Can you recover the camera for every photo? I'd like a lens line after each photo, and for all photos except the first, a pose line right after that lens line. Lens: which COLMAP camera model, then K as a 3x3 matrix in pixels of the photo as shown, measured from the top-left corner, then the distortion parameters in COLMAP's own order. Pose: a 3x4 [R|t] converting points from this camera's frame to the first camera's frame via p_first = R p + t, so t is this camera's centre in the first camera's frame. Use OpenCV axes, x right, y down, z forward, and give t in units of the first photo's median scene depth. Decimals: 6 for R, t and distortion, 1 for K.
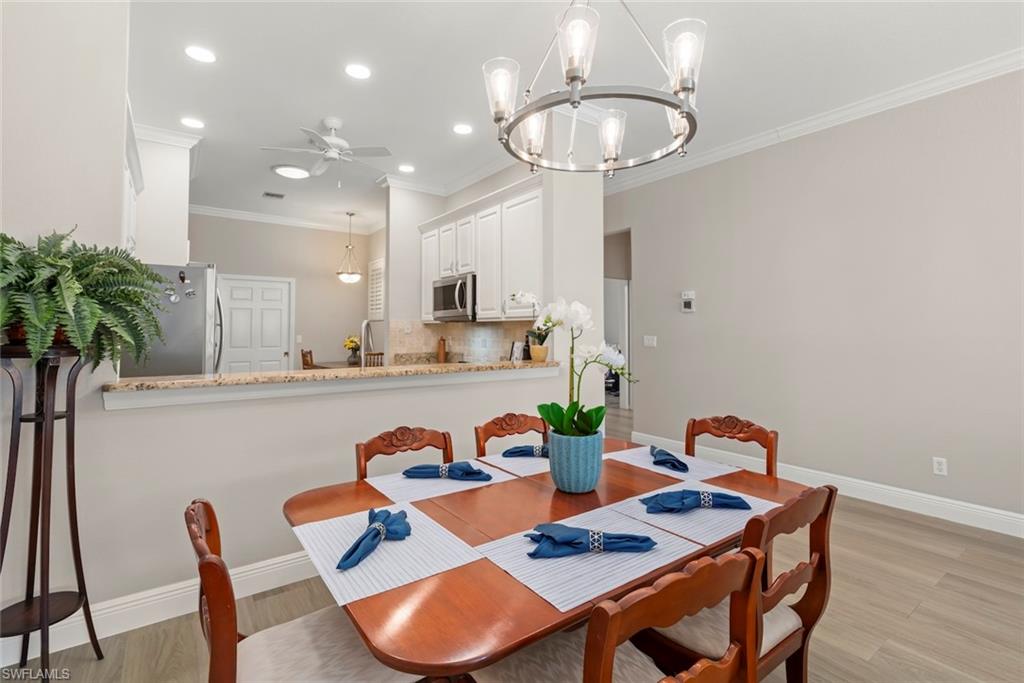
lens RADIAL K [[467.5, 0, 514.8], [0, 467.5, 315.0], [0, 0, 1]] dist [0.001403, 0.000143]
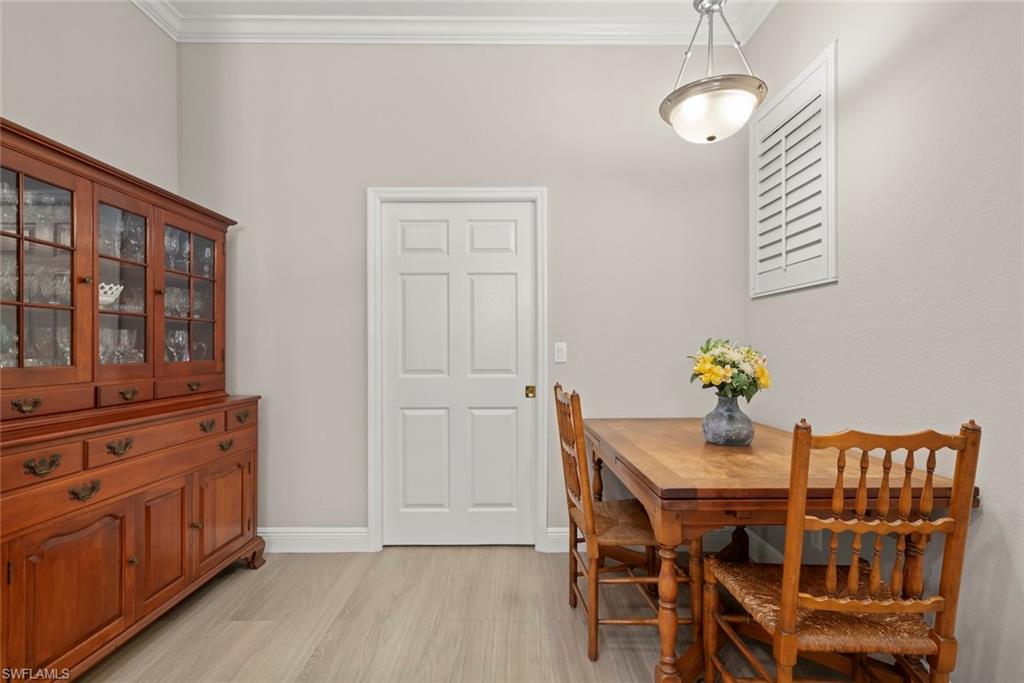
lens RADIAL K [[476.2, 0, 517.3], [0, 476.2, 345.3], [0, 0, 1]] dist [0.000221, 0.000030]
pose [[0.814107, -0.004492, -0.580697, -0.369381], [0.022822, 0.999445, 0.024264, 0.049731], [0.580266, -0.033006, 0.813758, 0.919965]]
